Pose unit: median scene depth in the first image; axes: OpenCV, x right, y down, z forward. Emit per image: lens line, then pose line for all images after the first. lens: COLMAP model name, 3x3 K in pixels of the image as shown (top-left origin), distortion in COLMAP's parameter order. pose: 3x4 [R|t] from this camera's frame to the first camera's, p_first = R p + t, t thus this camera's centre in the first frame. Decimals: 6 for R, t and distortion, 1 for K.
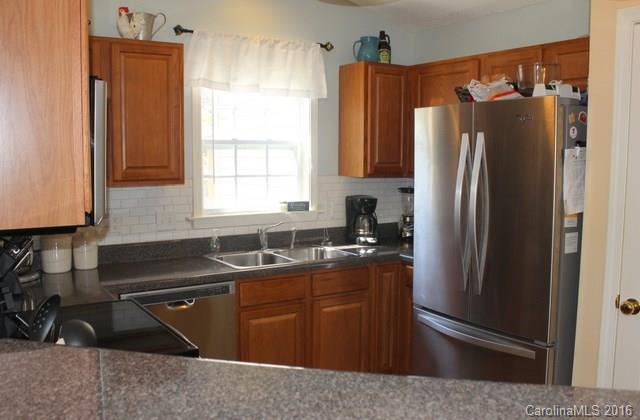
lens RADIAL K [[627.6, 0, 320.0], [0, 627.6, 210.0], [0, 0, 1]] dist [0.002595, 0.003792]
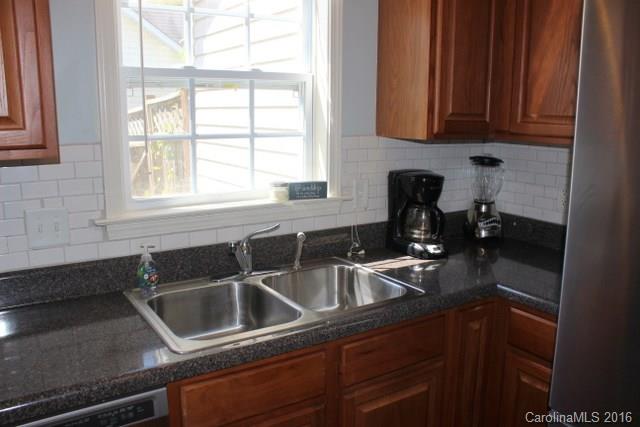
lens RADIAL K [[571.8, 0, 332.5], [0, 571.8, 216.4], [0, 0, 1]] dist [-0.232555, 0.337269]
pose [[0.999804, 0.003540, 0.019502, -0.022828], [-0.005351, 0.995594, 0.093614, -0.031239], [-0.019085, -0.093700, 0.995418, 0.502099]]
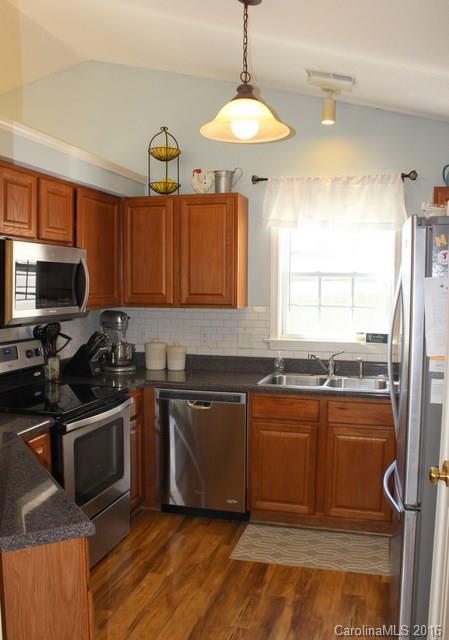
lens RADIAL K [[633.8, 0, 223.6], [0, 633.8, 343.6], [0, 0, 1]] dist [0.004933, 0.003276]
pose [[0.685451, 0.079659, -0.723748, 0.541749], [-0.079920, 0.996223, 0.033958, -0.012354], [0.723719, 0.034565, 0.689228, 0.123533]]
